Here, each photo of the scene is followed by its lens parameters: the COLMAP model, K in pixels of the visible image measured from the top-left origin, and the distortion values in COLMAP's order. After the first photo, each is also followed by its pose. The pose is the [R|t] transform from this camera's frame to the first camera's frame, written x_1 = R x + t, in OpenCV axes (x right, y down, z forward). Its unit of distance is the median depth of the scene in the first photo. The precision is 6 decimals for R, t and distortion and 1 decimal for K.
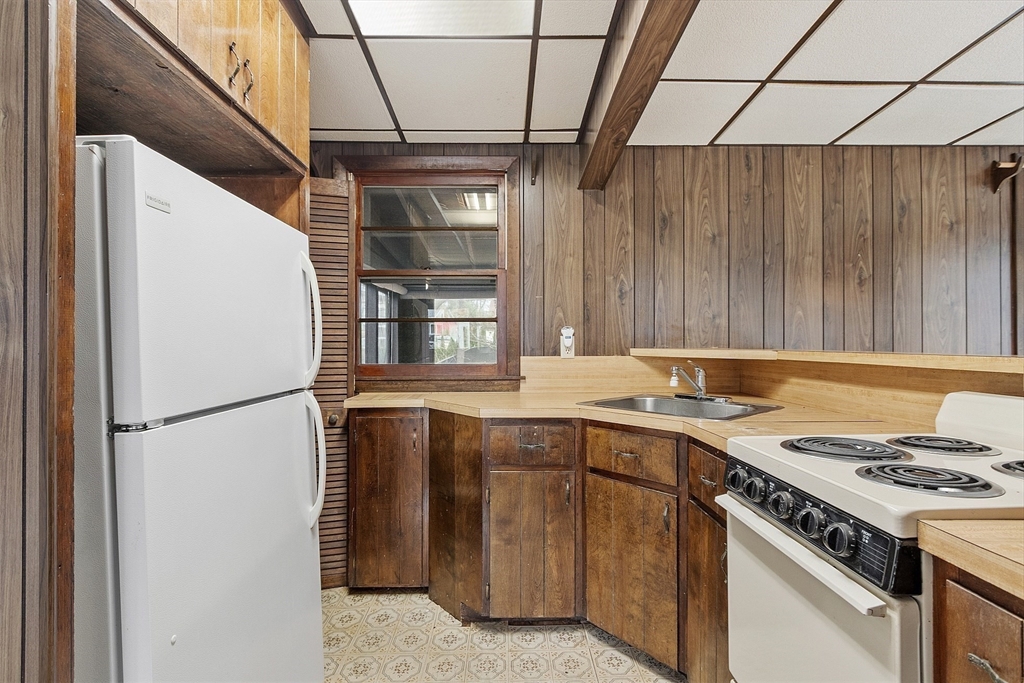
lens RADIAL K [[475.3, 0, 503.9], [0, 475.3, 341.1], [0, 0, 1]] dist [-0.000256, -0.001141]
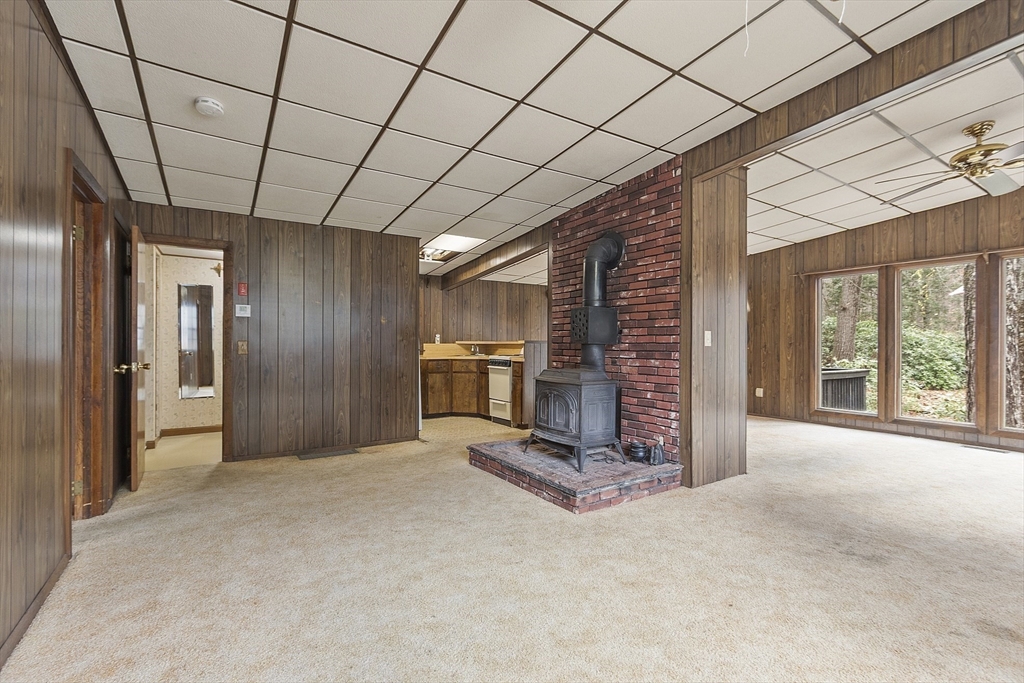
lens RADIAL K [[459.4, 0, 506.4], [0, 459.4, 335.6], [0, 0, 1]] dist [0.001112, -0.000426]
pose [[0.846696, 0.007944, 0.532018, -1.095155], [-0.004255, 0.999958, -0.008160, 0.002329], [-0.532060, 0.004645, 0.846694, -1.806899]]
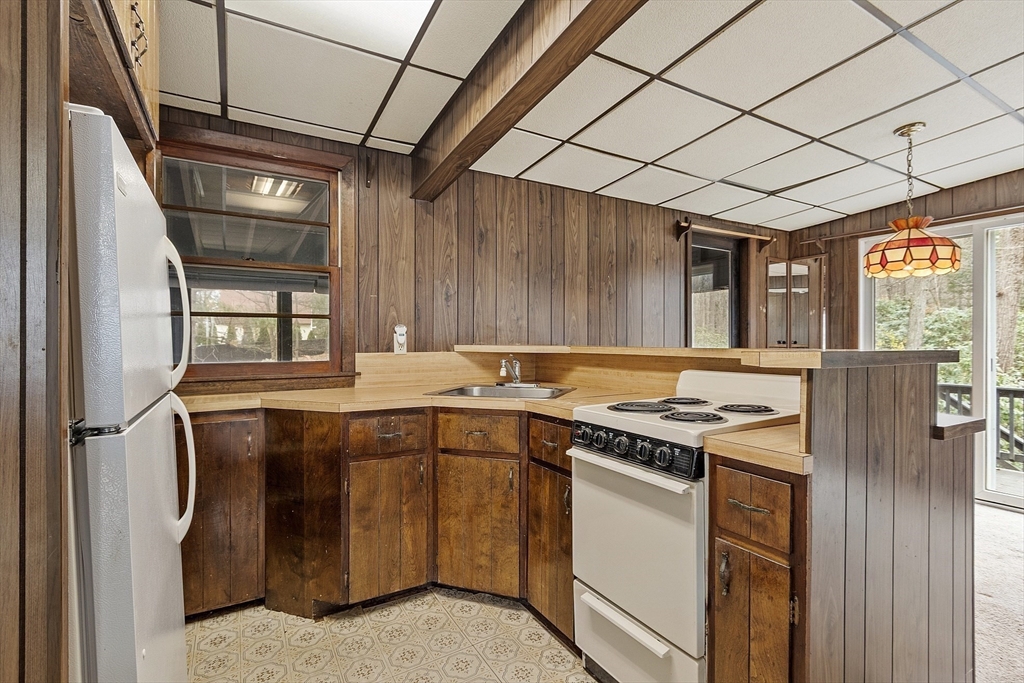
lens RADIAL K [[479.9, 0, 510.9], [0, 479.9, 341.9], [0, 0, 1]] dist [-0.000309, -0.000009]
pose [[0.867198, 0.000166, 0.497964, -0.190009], [-0.003408, 0.999979, 0.005601, 0.001199], [-0.497952, -0.006555, 0.867180, -0.063915]]
